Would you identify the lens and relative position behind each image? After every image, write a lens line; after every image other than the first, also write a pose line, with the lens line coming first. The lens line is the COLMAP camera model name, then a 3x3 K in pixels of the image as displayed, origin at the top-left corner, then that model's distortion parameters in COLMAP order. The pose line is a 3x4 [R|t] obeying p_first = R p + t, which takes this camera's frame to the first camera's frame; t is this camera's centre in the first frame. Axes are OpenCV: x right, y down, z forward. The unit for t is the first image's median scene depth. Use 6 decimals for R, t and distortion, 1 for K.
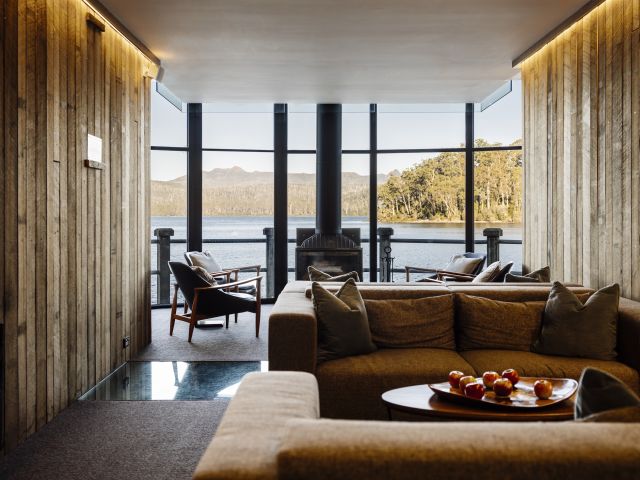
lens RADIAL K [[1518.9, 0, 320.0], [0, 1518.9, 240.0], [0, 0, 1]] dist [-0.011011, 0.098900]
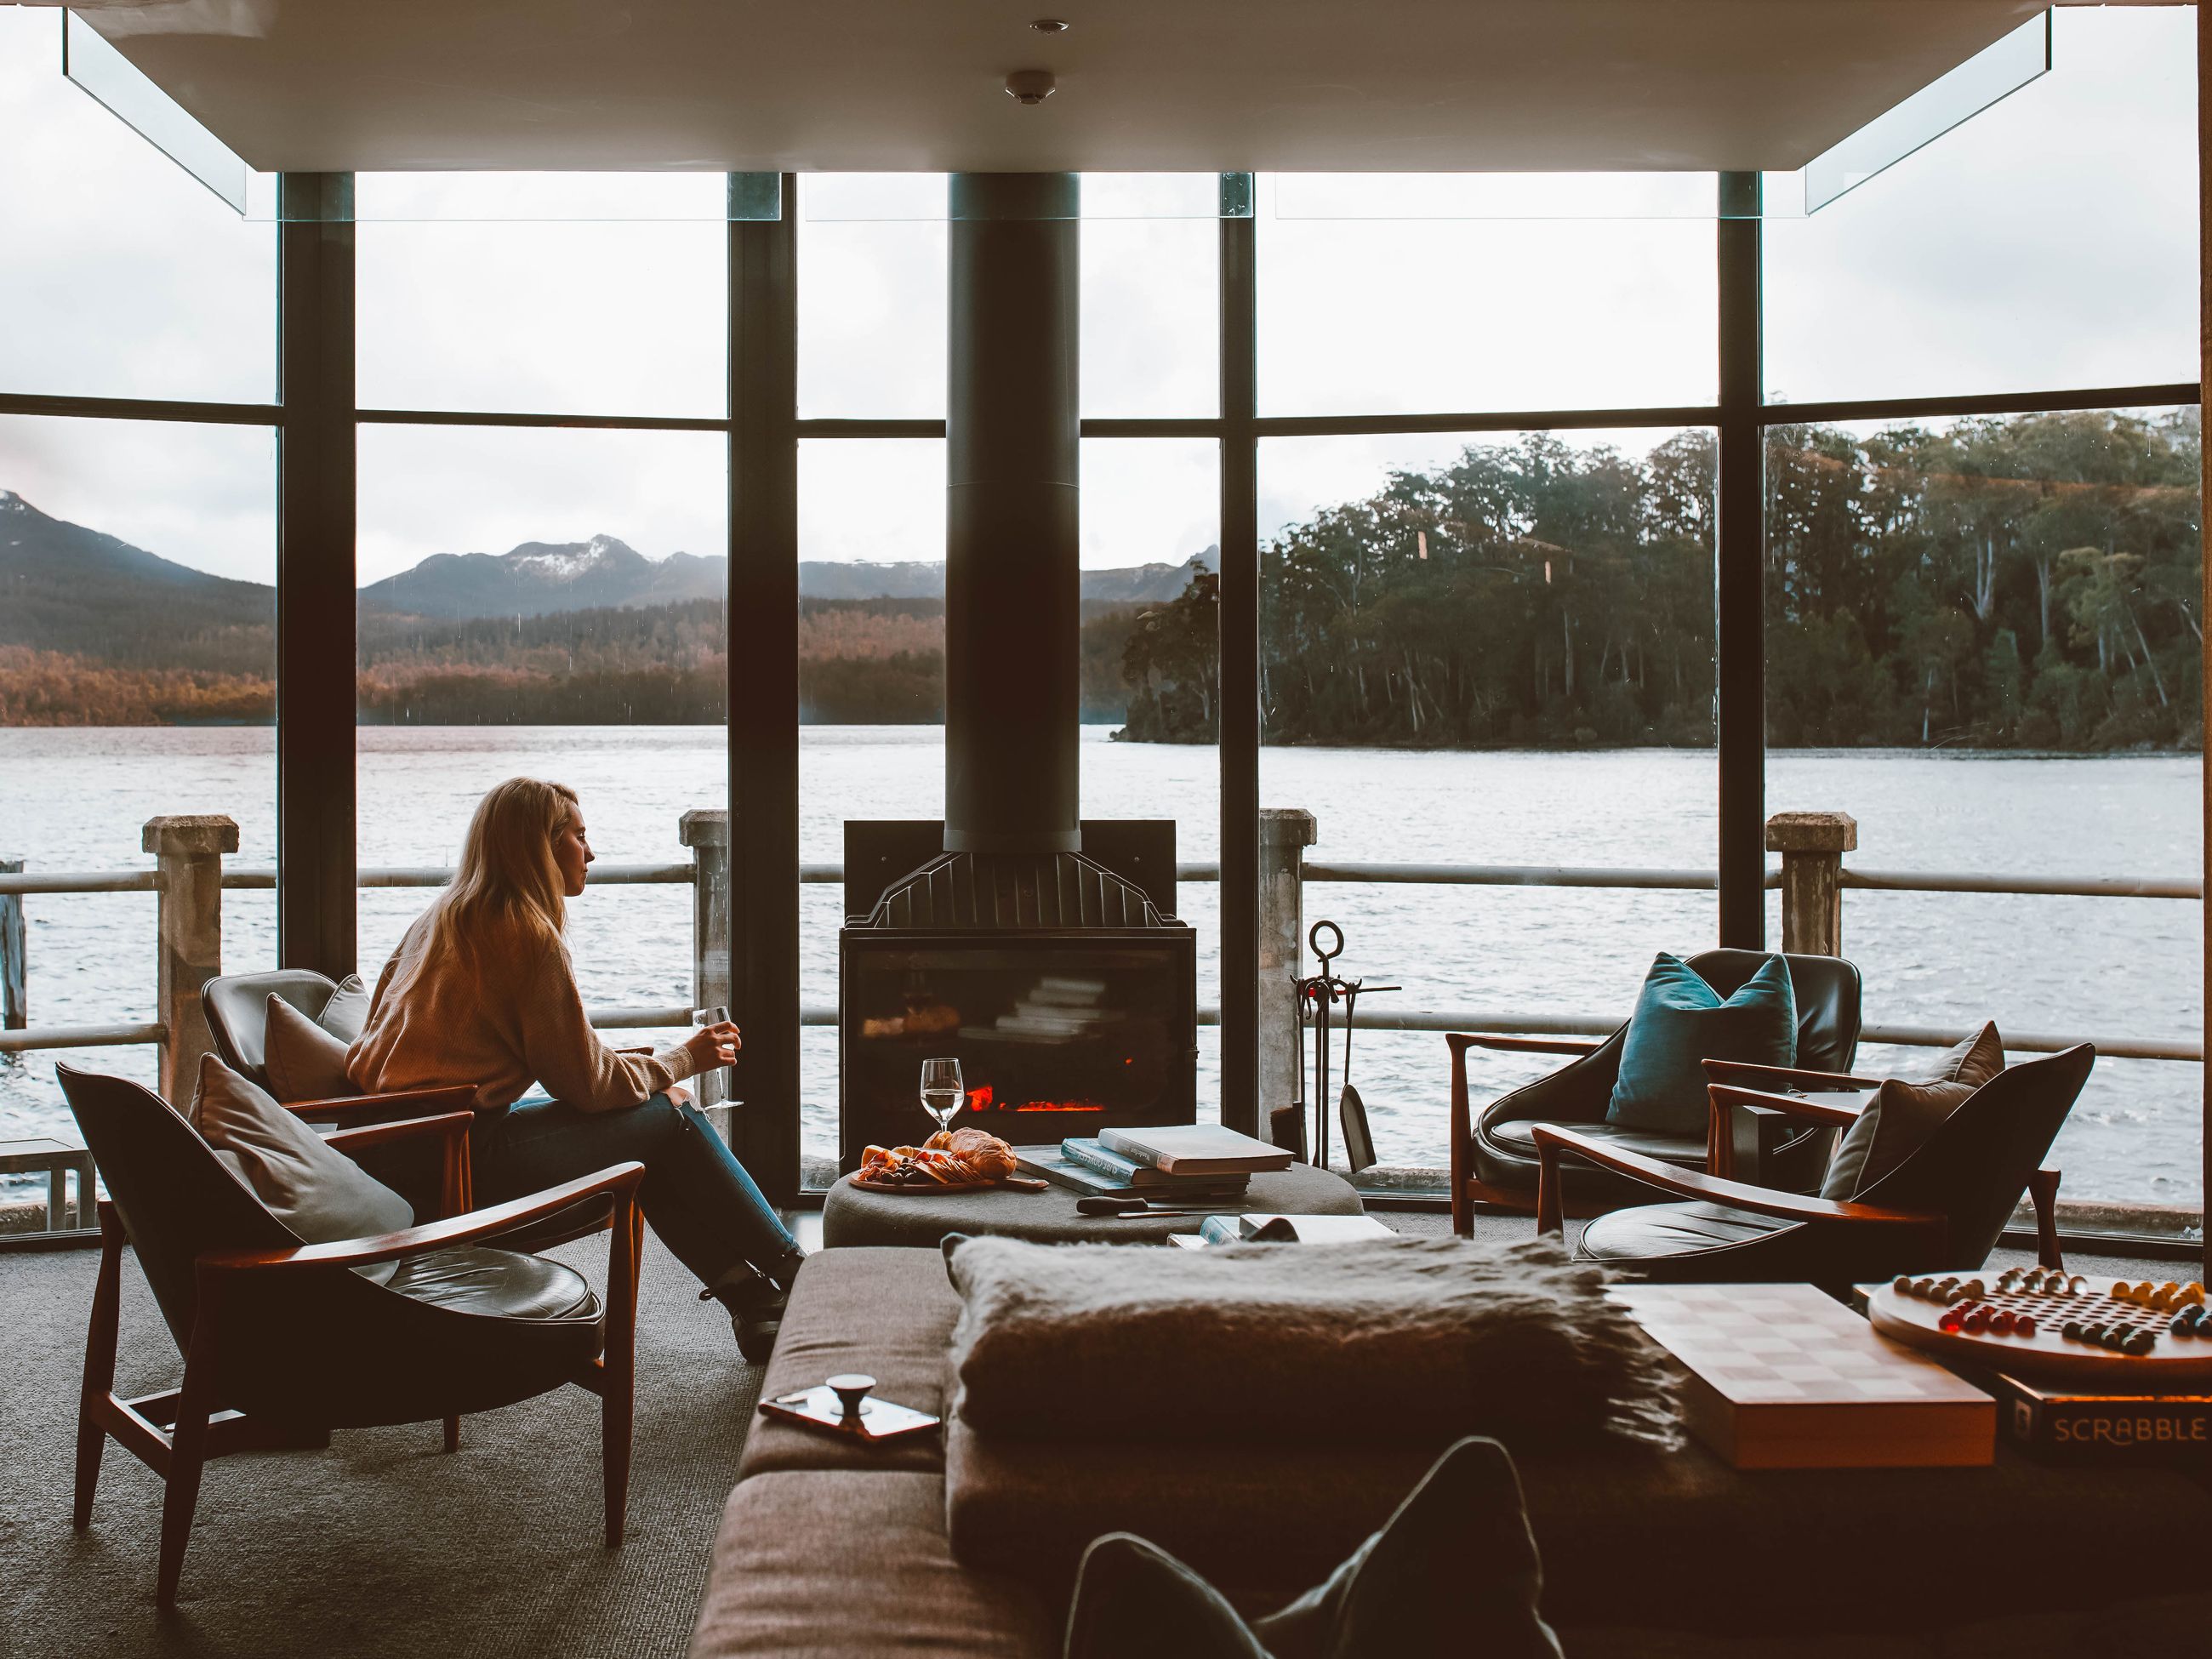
lens RADIAL K [[5249.7, 0, 1106.0], [0, 5249.7, 829.5], [0, 0, 1]] dist [-0.011011, 0.098900]
pose [[0.999281, -0.003440, 0.037755, -0.007545], [0.003242, 0.999981, 0.005318, -0.010183], [-0.037773, -0.005192, 0.999273, 0.327032]]
